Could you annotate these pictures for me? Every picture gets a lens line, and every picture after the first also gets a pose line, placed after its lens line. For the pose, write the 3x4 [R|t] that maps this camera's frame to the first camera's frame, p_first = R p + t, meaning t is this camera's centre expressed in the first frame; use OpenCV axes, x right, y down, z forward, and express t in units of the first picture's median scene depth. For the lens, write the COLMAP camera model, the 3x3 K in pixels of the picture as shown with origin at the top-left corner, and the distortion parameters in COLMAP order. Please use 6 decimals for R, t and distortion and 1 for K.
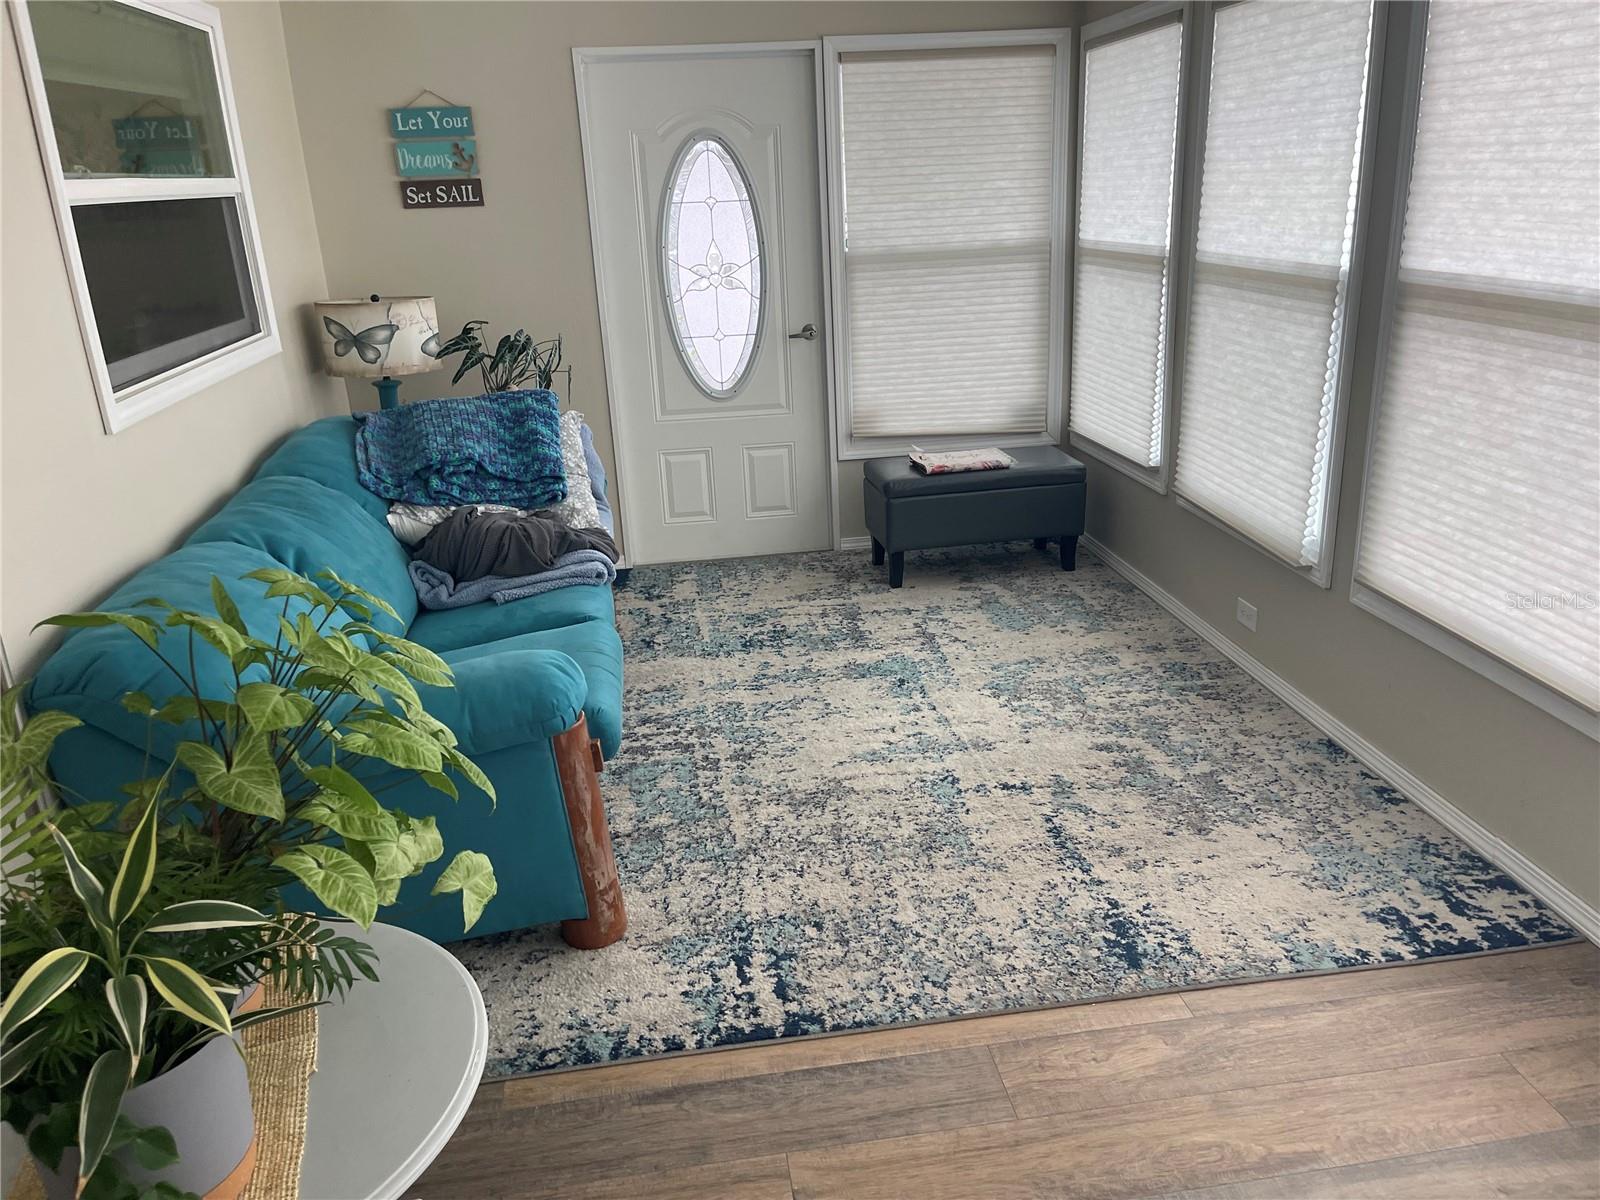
lens RADIAL K [[1211.8, 0, 804.9], [0, 1211.8, 591.2], [0, 0, 1]] dist [0.005201, -0.025697]
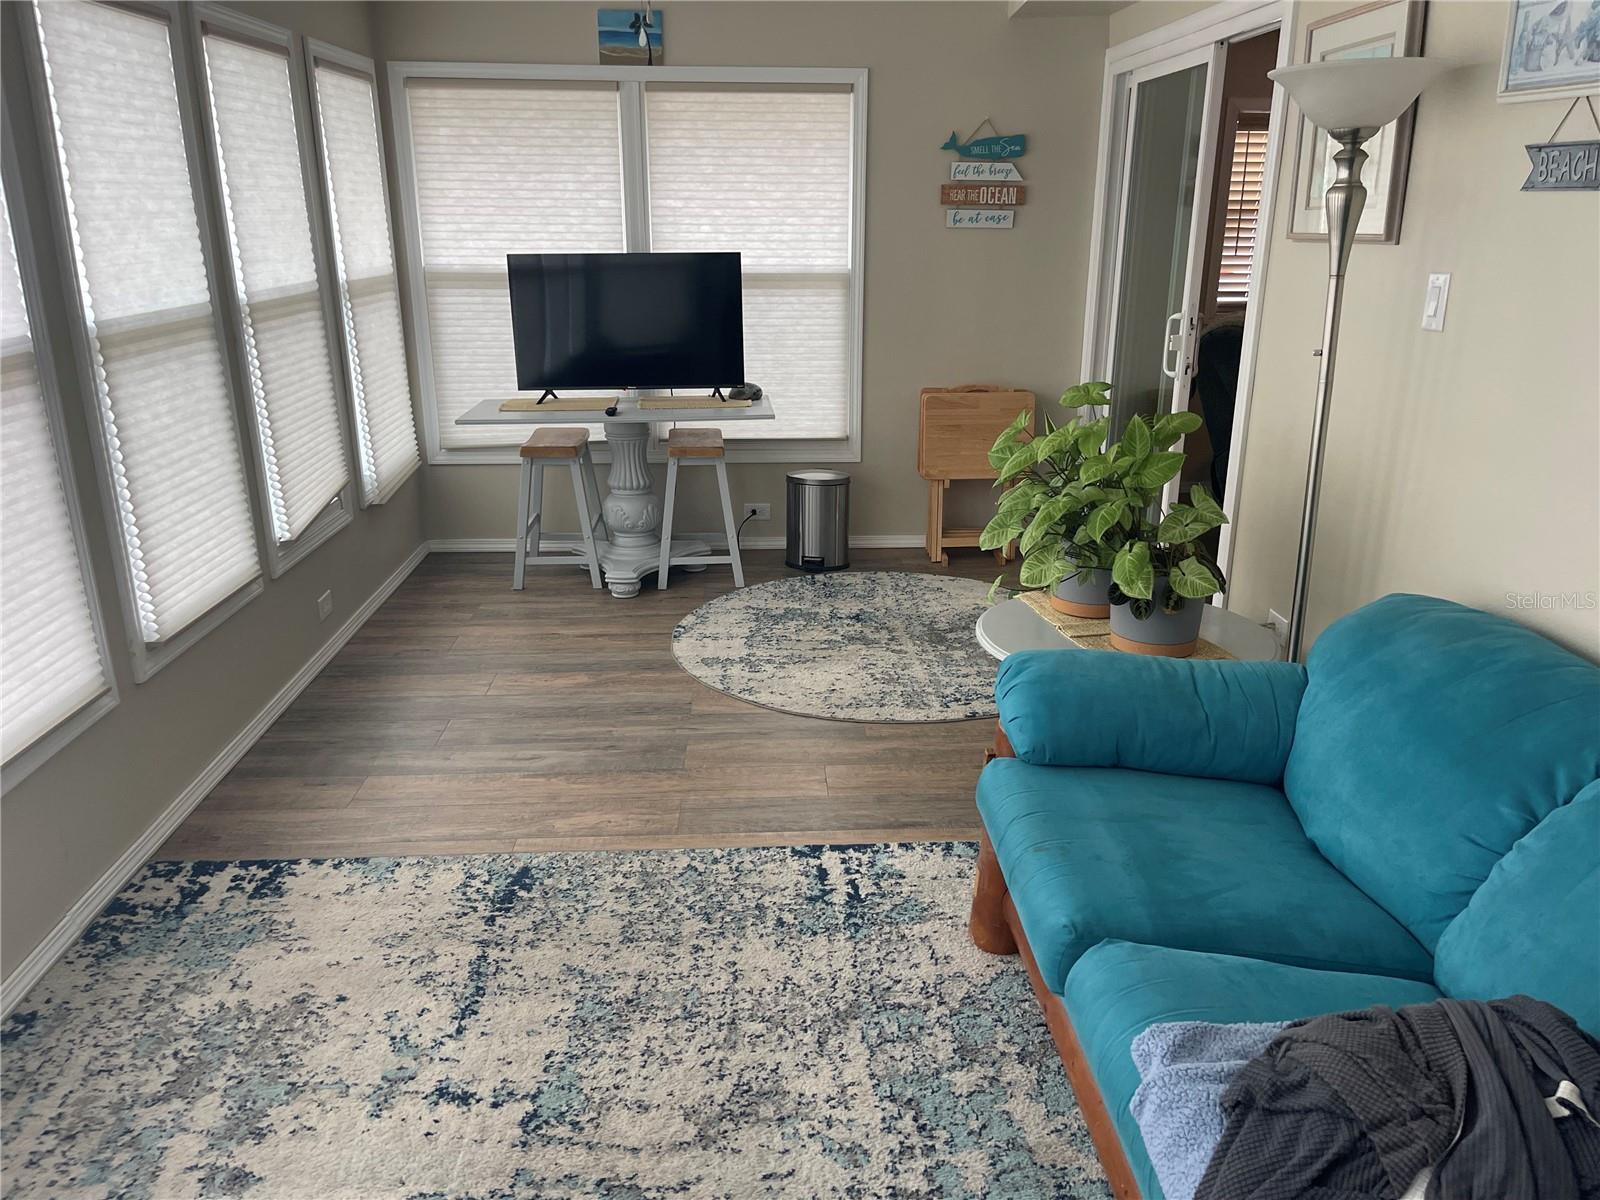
lens RADIAL K [[1211.8, 0, 805.6], [0, 1211.8, 609.4], [0, 0, 1]] dist [0.005201, -0.025697]
pose [[-0.994927, 0.009115, 0.100187, -0.116406], [0.067030, 0.802681, 0.592630, -0.549836], [-0.075017, 0.596339, -0.799220, 1.668338]]
